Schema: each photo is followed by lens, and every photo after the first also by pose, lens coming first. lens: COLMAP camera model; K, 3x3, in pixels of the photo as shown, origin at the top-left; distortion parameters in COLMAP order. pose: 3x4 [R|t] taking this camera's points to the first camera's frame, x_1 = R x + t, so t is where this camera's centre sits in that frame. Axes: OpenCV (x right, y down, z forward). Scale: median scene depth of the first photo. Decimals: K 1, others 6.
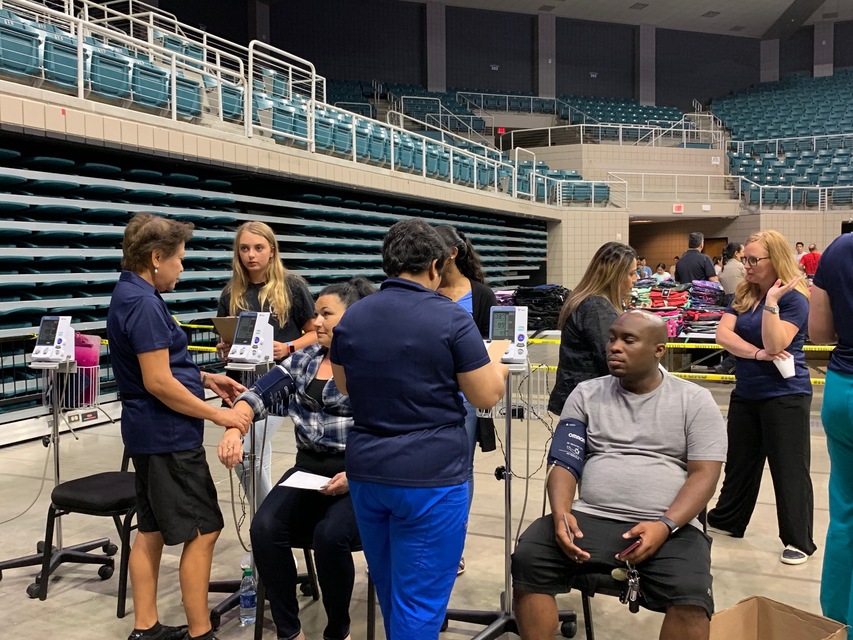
lens RADIAL K [[830.2, 0, 428.1], [0, 830.2, 316.8], [0, 0, 1]] dist [0.003878, 0.000000]
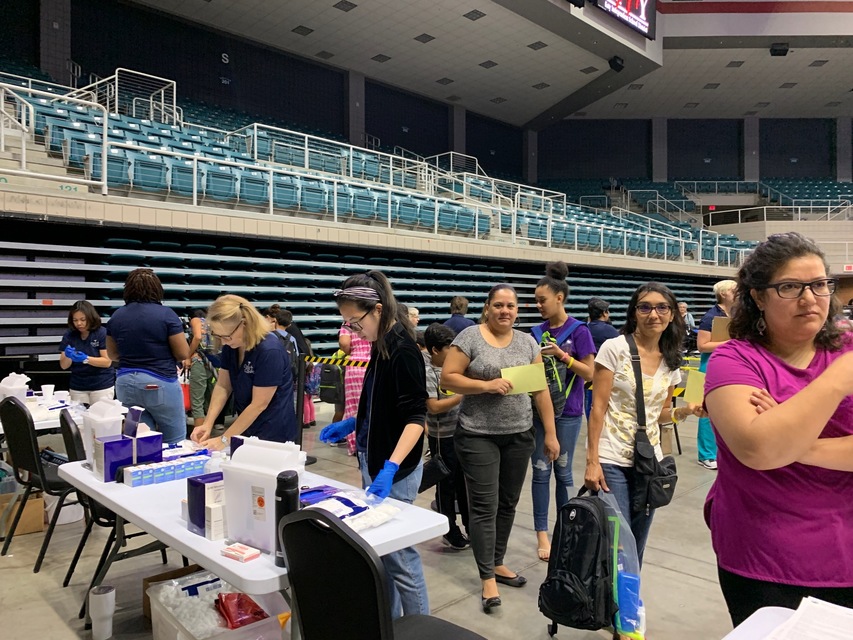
lens RADIAL K [[658.8, 0, 423.8], [0, 658.8, 306.8], [0, 0, 1]] dist [0.012423, -0.017386]
pose [[0.934838, 0.010515, -0.354918, 0.047586], [-0.032337, 0.997929, -0.055608, 0.006905], [0.353598, 0.063461, 0.933242, -0.174291]]
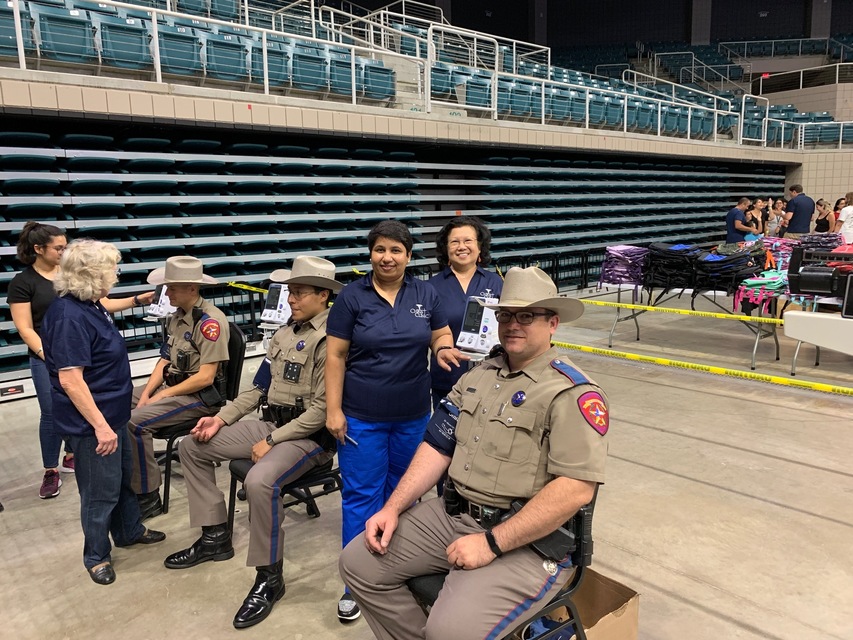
lens RADIAL K [[658.8, 0, 422.3], [0, 658.8, 321.3], [0, 0, 1]] dist [0.012423, -0.017386]
pose [[0.911368, 0.049920, -0.408555, 0.067590], [-0.004439, 0.993752, 0.111523, -0.010553], [0.411569, -0.099825, 0.905895, 0.049012]]
